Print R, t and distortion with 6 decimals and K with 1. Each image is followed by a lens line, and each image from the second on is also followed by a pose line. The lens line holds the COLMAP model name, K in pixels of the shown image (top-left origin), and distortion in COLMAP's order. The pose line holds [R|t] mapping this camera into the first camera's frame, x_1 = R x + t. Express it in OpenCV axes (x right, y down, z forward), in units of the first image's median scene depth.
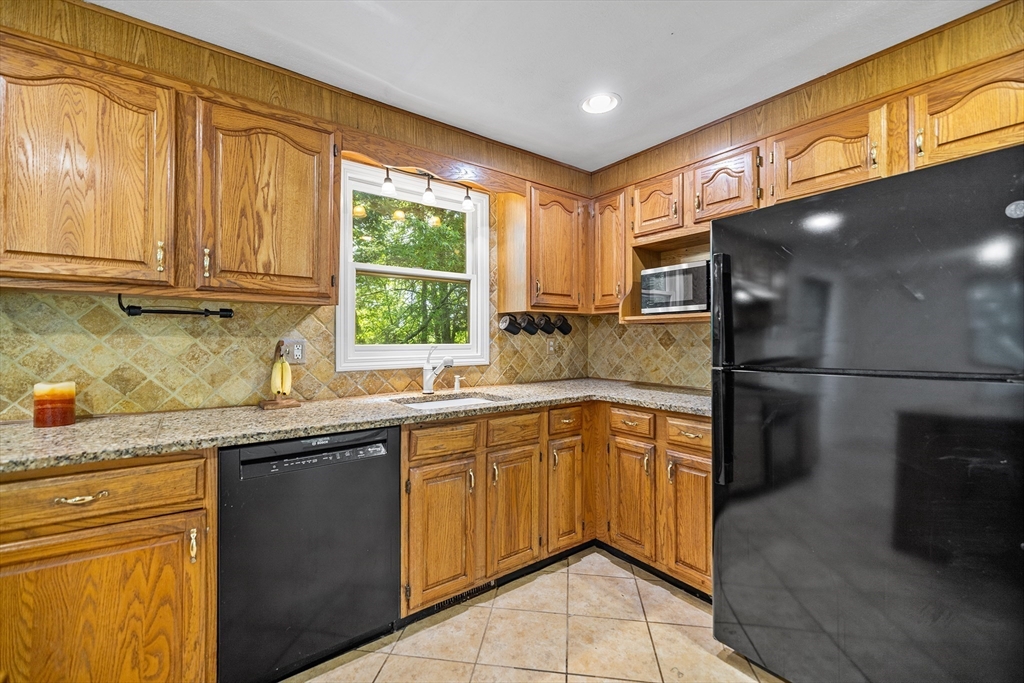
lens RADIAL K [[429.6, 0, 512.2], [0, 429.6, 338.0], [0, 0, 1]] dist [0.000721, -0.000363]
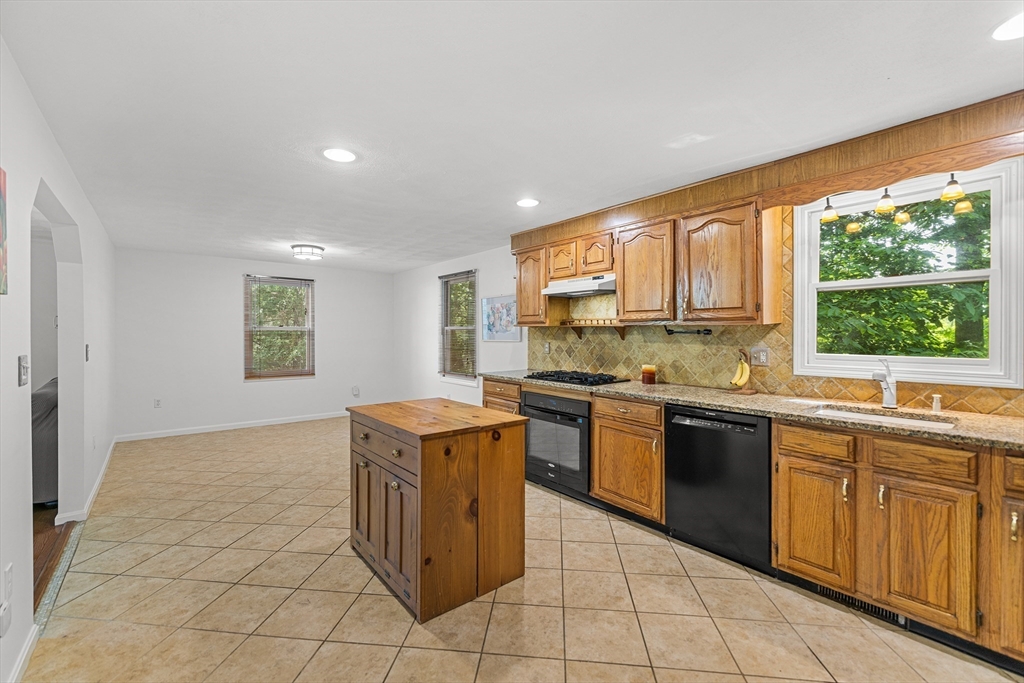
lens RADIAL K [[429.6, 0, 512.2], [0, 429.6, 338.0], [0, 0, 1]] dist [0.000721, -0.000363]
pose [[0.036866, 0.010892, -0.999261, 0.992635], [0.003690, 0.999932, 0.011035, -0.055225], [0.999313, -0.004094, 0.036823, 0.167122]]
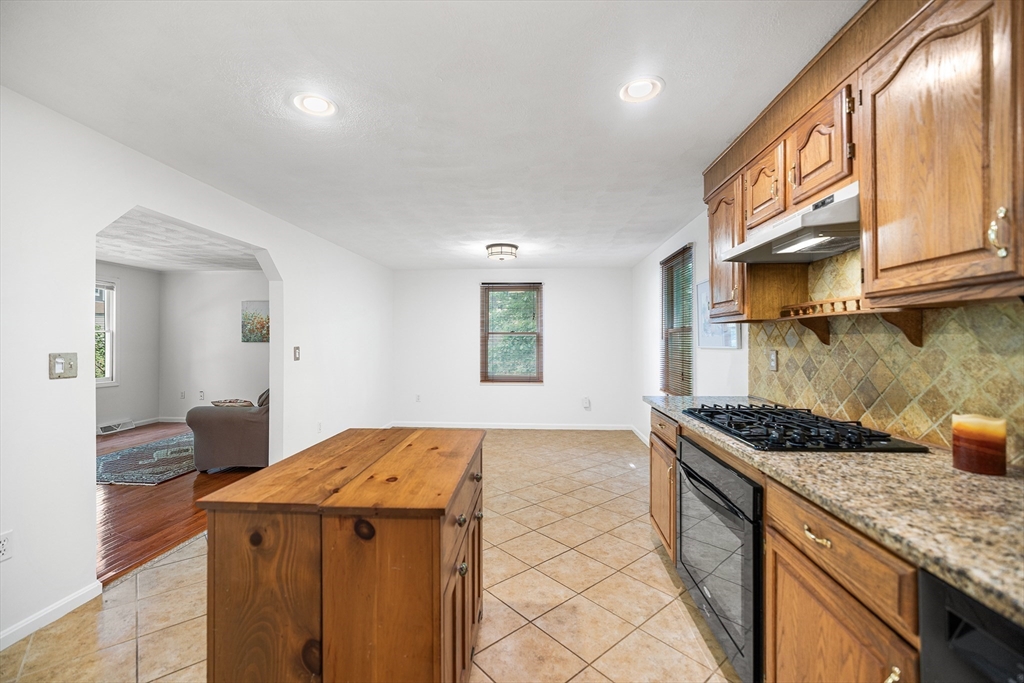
lens RADIAL K [[430.1, 0, 515.3], [0, 430.1, 342.3], [0, 0, 1]] dist [0.001987, -0.000218]
pose [[-0.657748, 0.002707, -0.753233, 0.080240], [0.004738, 0.999989, -0.000543, -0.031051], [0.753223, -0.003925, -0.657754, 0.745538]]
